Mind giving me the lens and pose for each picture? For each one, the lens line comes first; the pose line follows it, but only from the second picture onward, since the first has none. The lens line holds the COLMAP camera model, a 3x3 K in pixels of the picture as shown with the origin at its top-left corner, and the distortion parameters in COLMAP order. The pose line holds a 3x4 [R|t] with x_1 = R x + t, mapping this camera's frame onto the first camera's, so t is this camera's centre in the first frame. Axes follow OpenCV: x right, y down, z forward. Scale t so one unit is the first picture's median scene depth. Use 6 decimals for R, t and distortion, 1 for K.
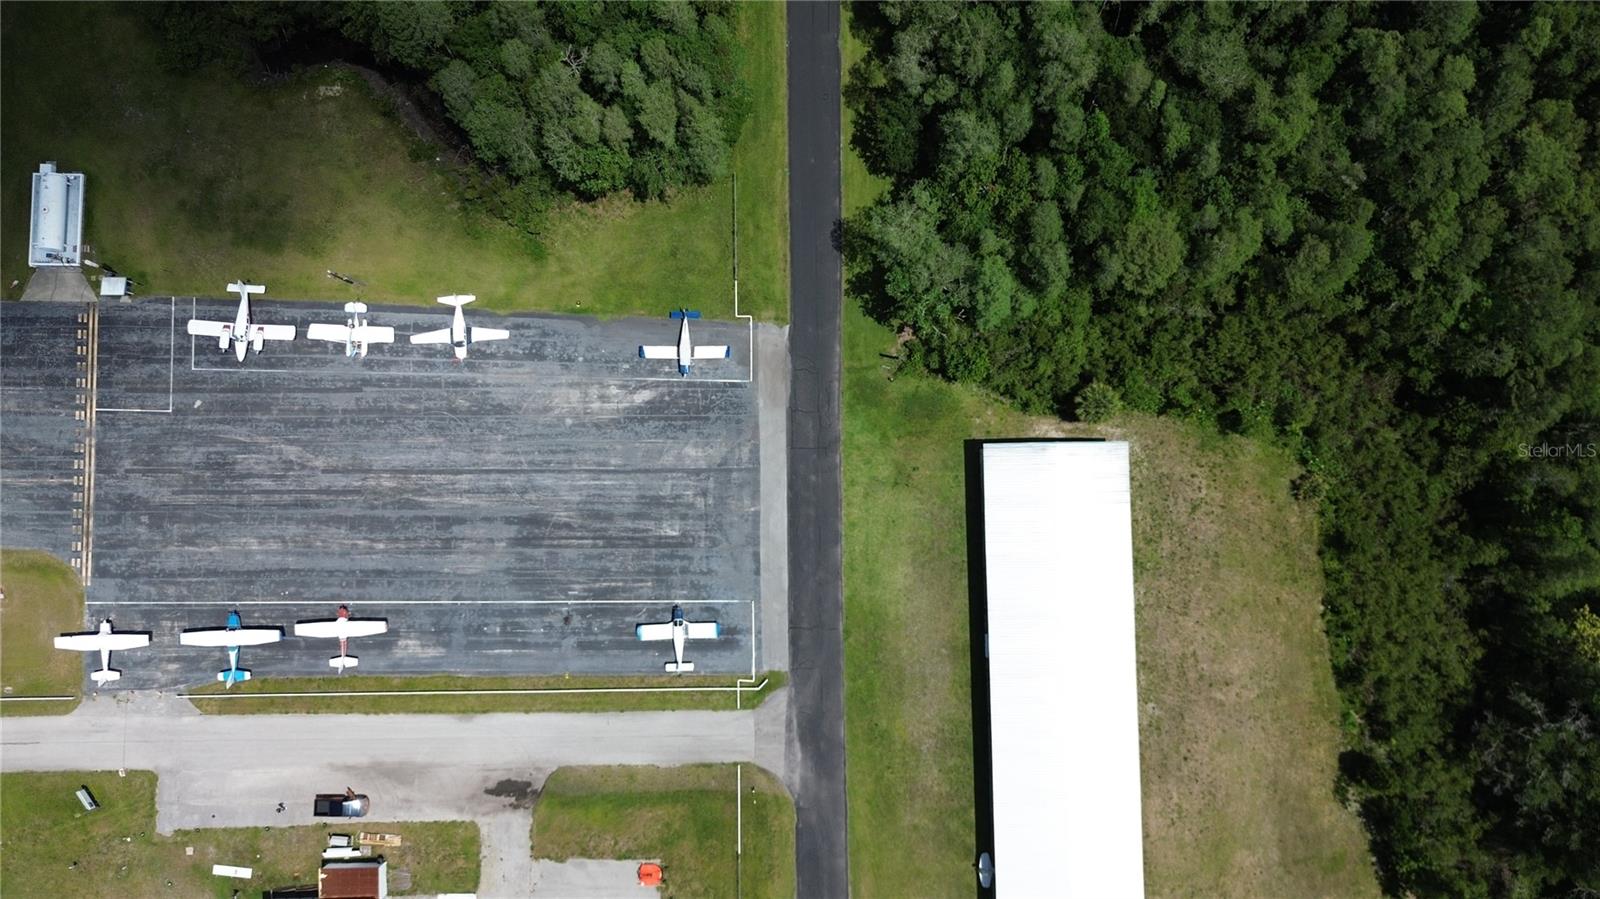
lens RADIAL K [[1137.1, 0, 792.4], [0, 1137.1, 443.7], [0, 0, 1]] dist [0.059560, -0.054684]
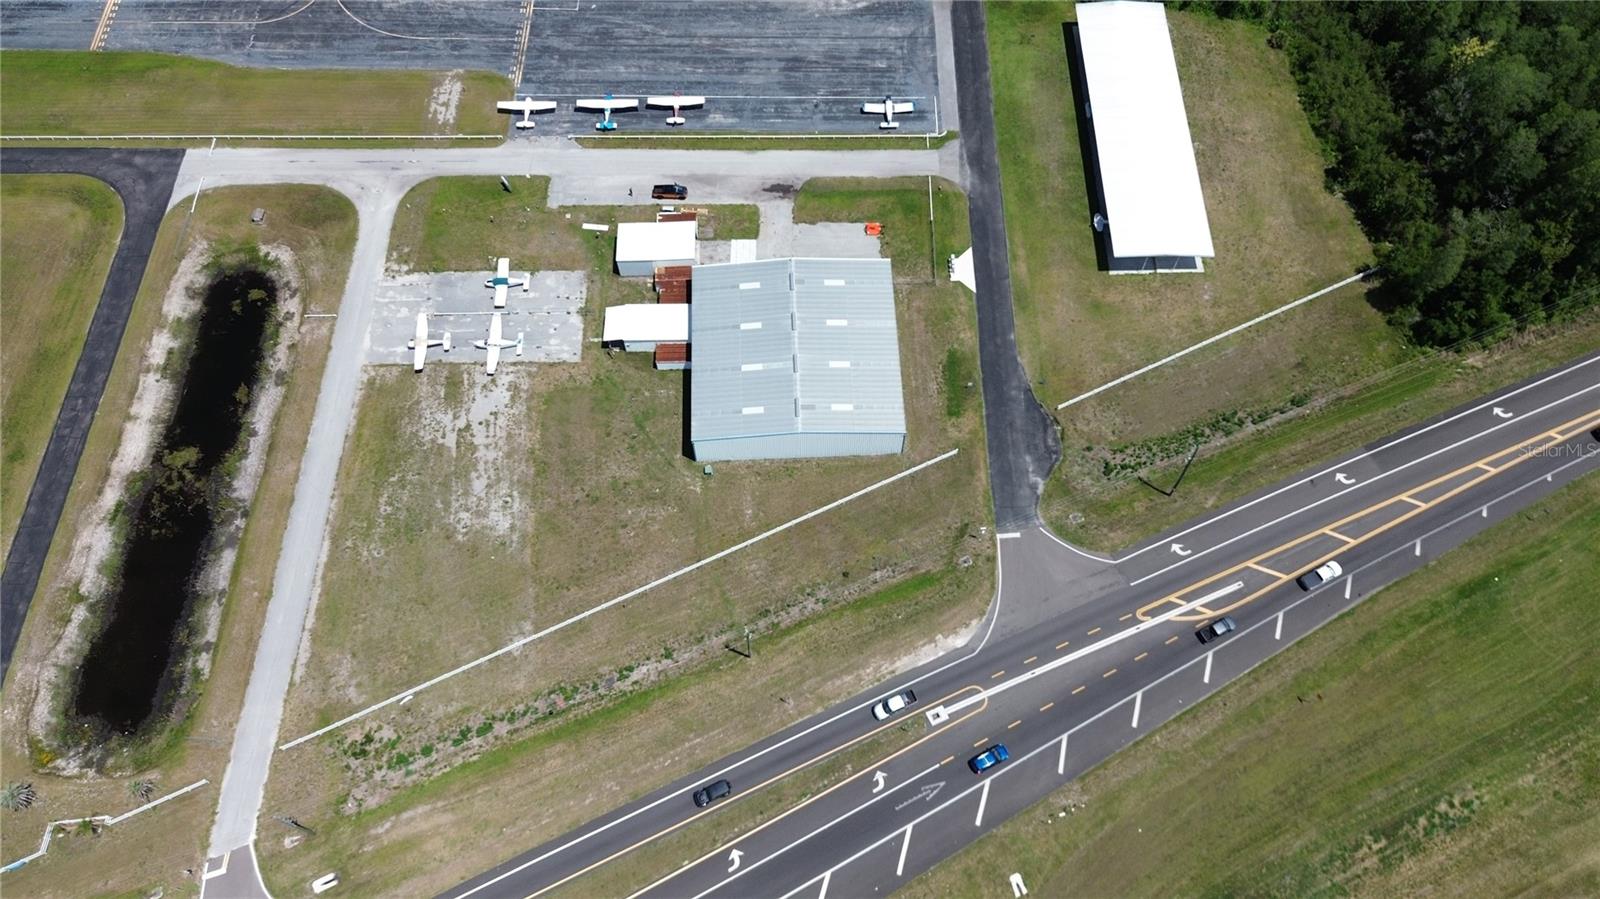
lens RADIAL K [[1137.1, 0, 783.7], [0, 1137.1, 454.7], [0, 0, 1]] dist [0.059560, -0.054684]
pose [[0.999731, 0.019163, -0.013094, -0.213349], [-0.022905, 0.905632, -0.423445, 1.262801], [0.003744, 0.423631, 0.905827, -0.224182]]
